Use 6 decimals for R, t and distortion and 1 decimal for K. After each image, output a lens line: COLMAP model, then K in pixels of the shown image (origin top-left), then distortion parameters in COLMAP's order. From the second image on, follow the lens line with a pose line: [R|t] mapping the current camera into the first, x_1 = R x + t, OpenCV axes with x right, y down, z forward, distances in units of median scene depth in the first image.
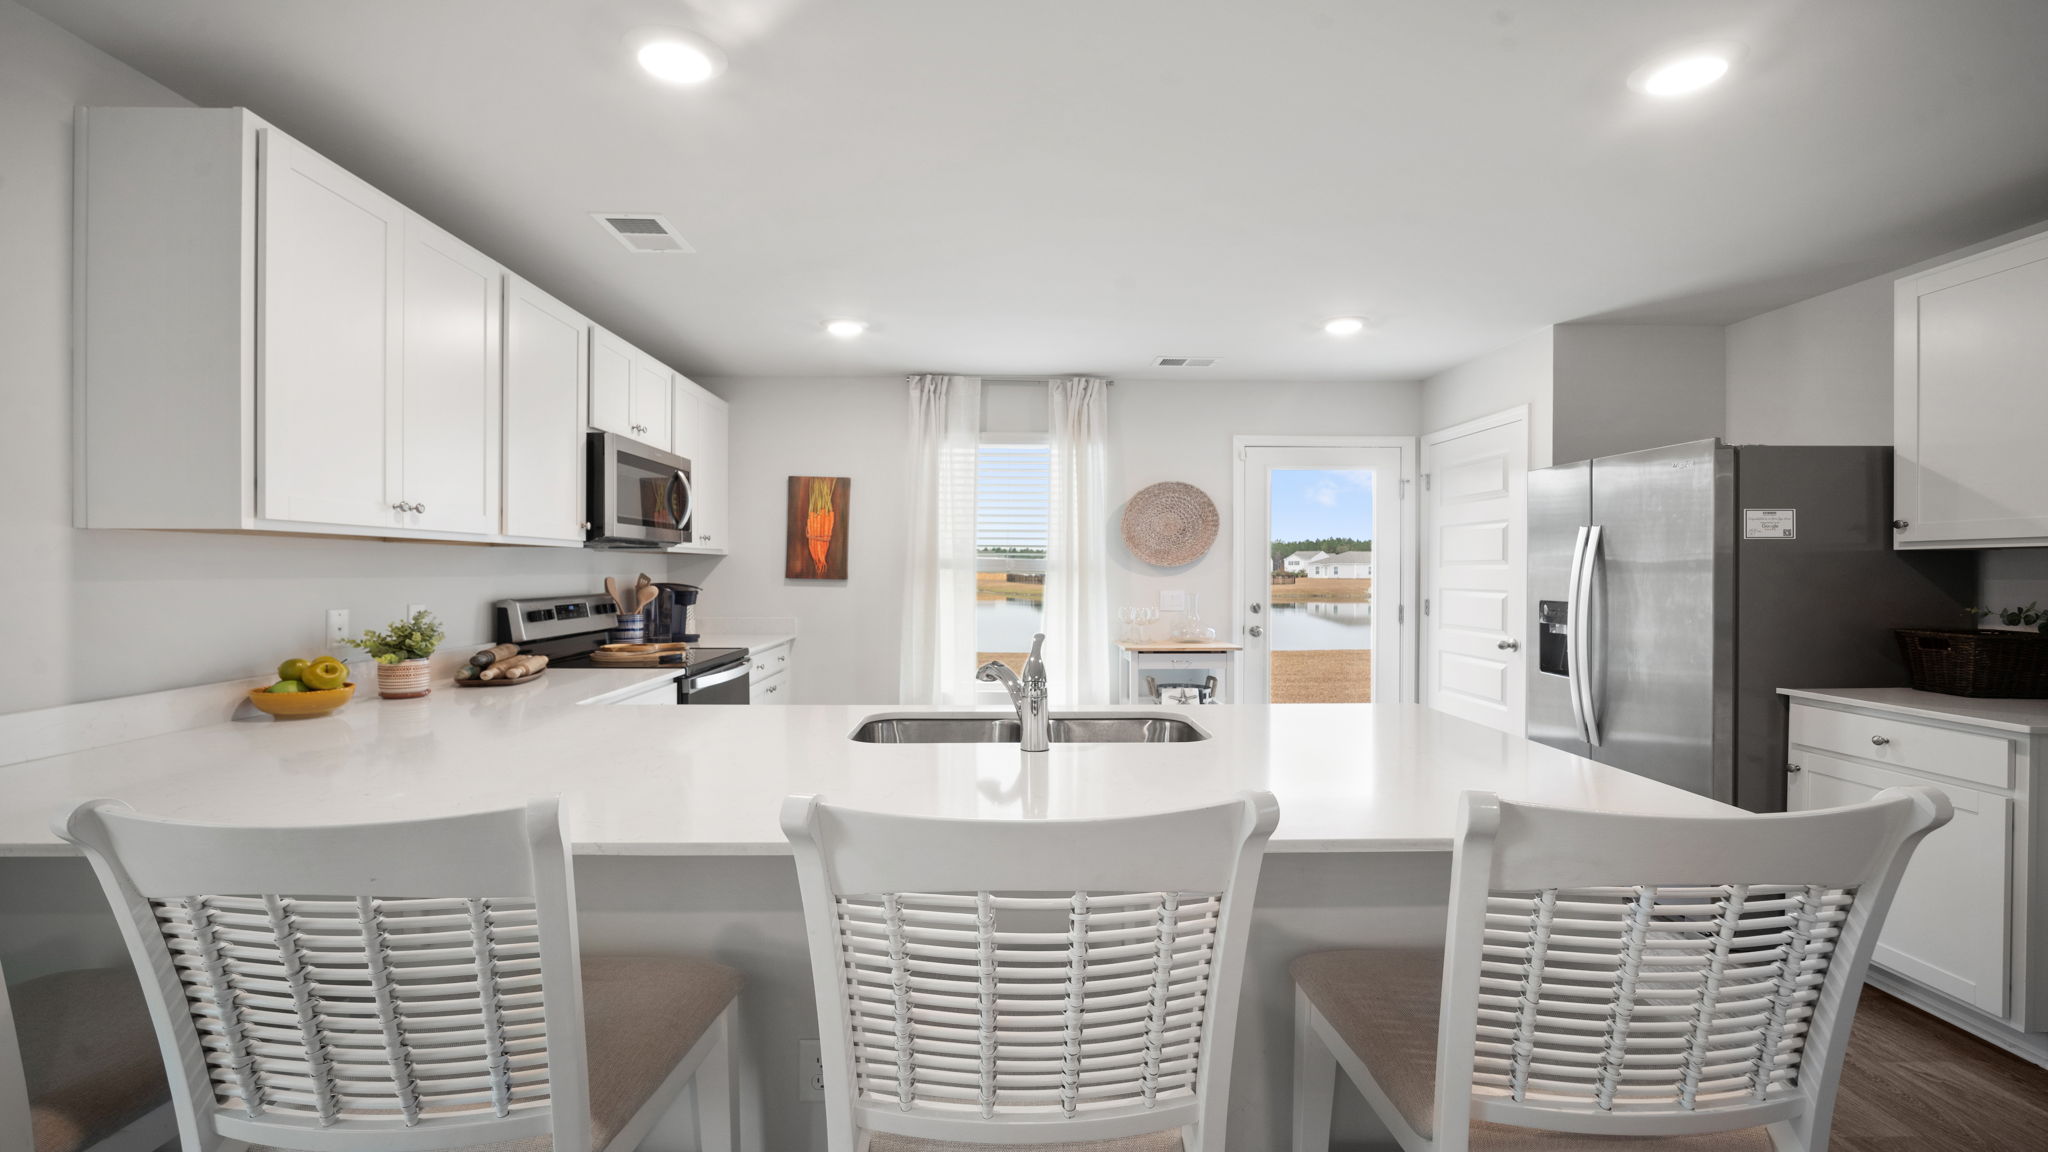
lens RADIAL K [[911.5, 0, 1028.7], [0, 911.5, 572.5], [0, 0, 1]] dist [-0.012639, -0.000188]
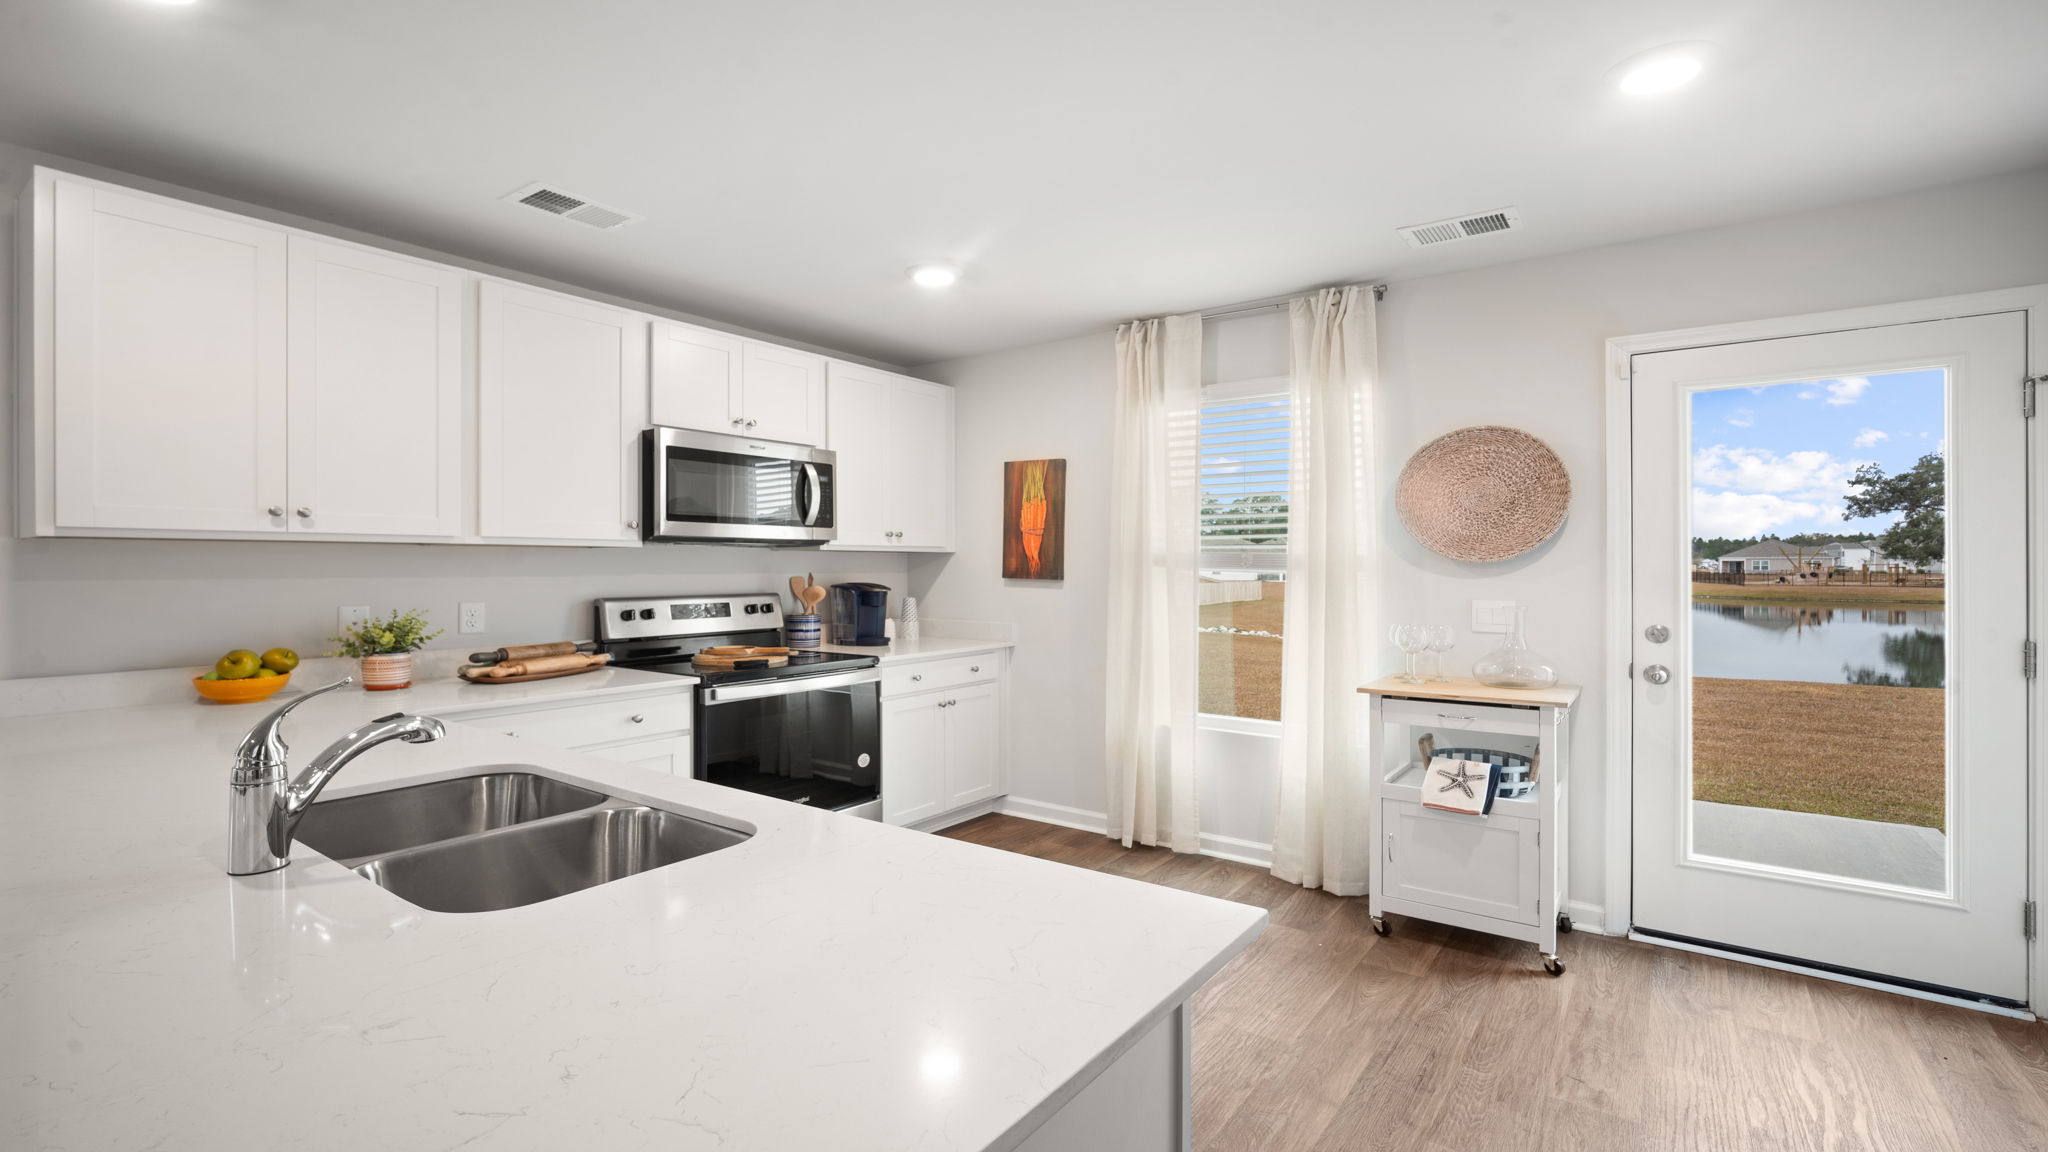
lens RADIAL K [[911.5, 0, 1029.6], [0, 911.5, 566.3], [0, 0, 1]] dist [-0.012639, -0.000188]
pose [[0.792089, -0.002383, -0.610400, 0.295259], [0.000814, 0.999996, -0.002848, -0.002219], [0.610405, 0.001759, 0.792088, 0.317433]]
